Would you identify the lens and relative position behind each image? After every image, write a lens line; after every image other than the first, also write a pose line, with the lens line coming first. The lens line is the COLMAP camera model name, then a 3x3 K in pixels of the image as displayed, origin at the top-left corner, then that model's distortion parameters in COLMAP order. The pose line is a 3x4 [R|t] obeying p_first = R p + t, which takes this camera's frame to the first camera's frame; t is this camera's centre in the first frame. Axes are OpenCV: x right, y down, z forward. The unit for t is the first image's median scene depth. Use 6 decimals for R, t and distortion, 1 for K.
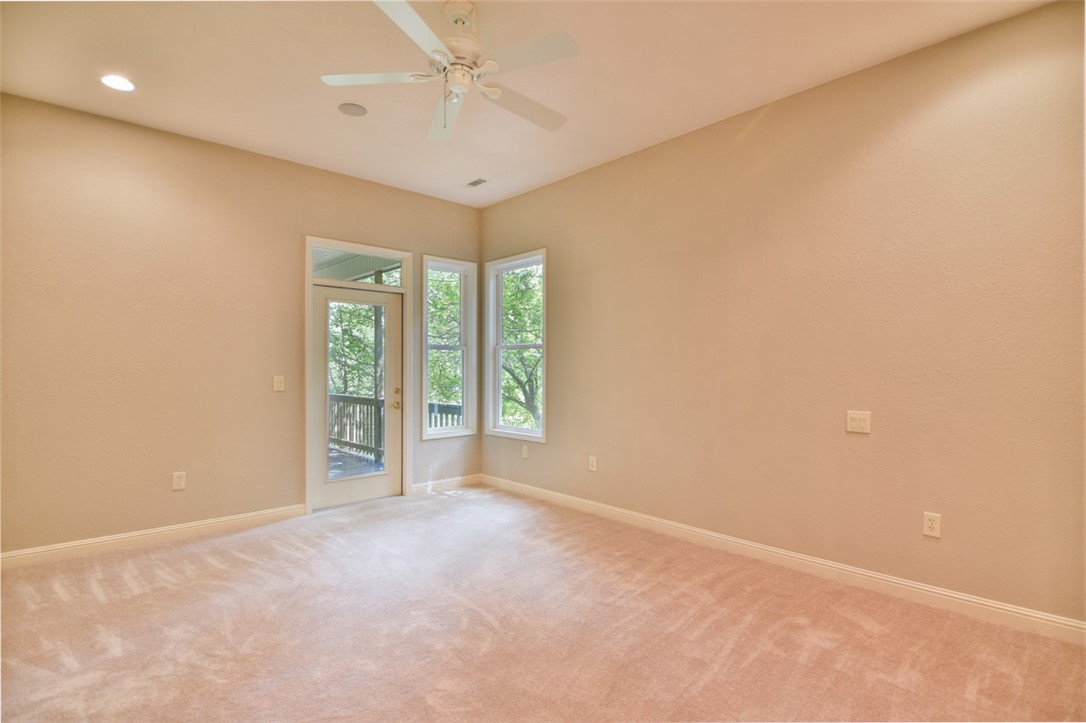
lens RADIAL K [[526.7, 0, 557.1], [0, 526.7, 364.7], [0, 0, 1]] dist [-0.003484, -0.010463]
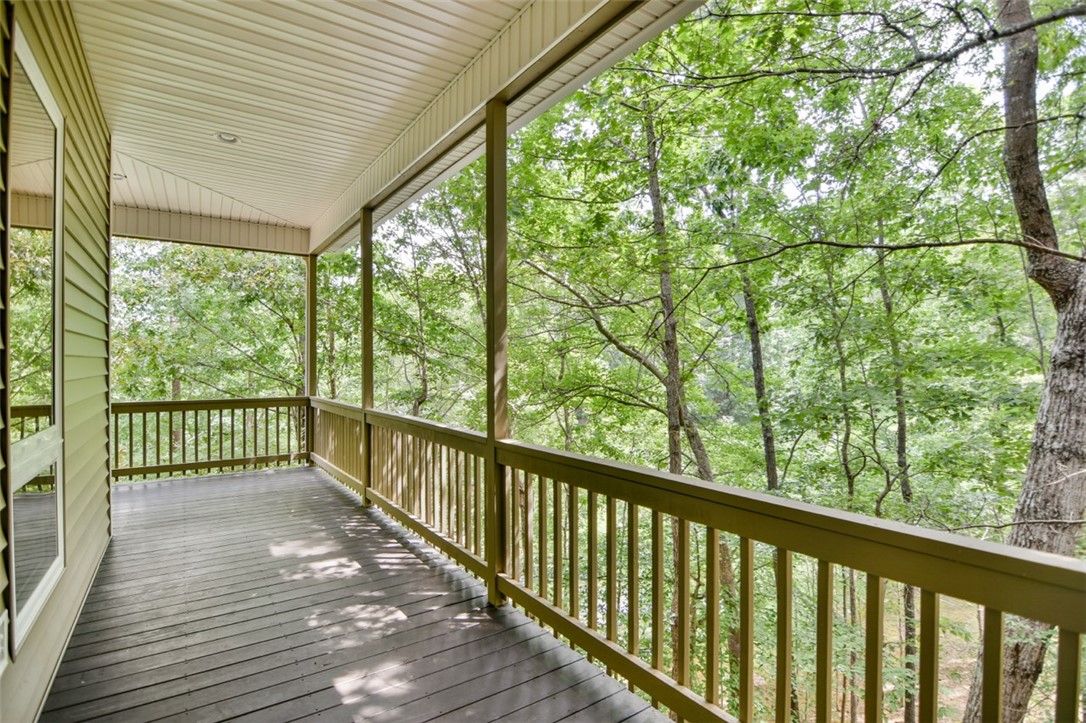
lens RADIAL K [[526.7, 0, 557.1], [0, 526.7, 364.7], [0, 0, 1]] dist [-0.003484, -0.010463]
pose [[0.989698, 0.000590, -0.143167, -0.229485], [0.000394, 0.999977, 0.006839, 0.007373], [0.143168, -0.006825, 0.989675, 0.599475]]
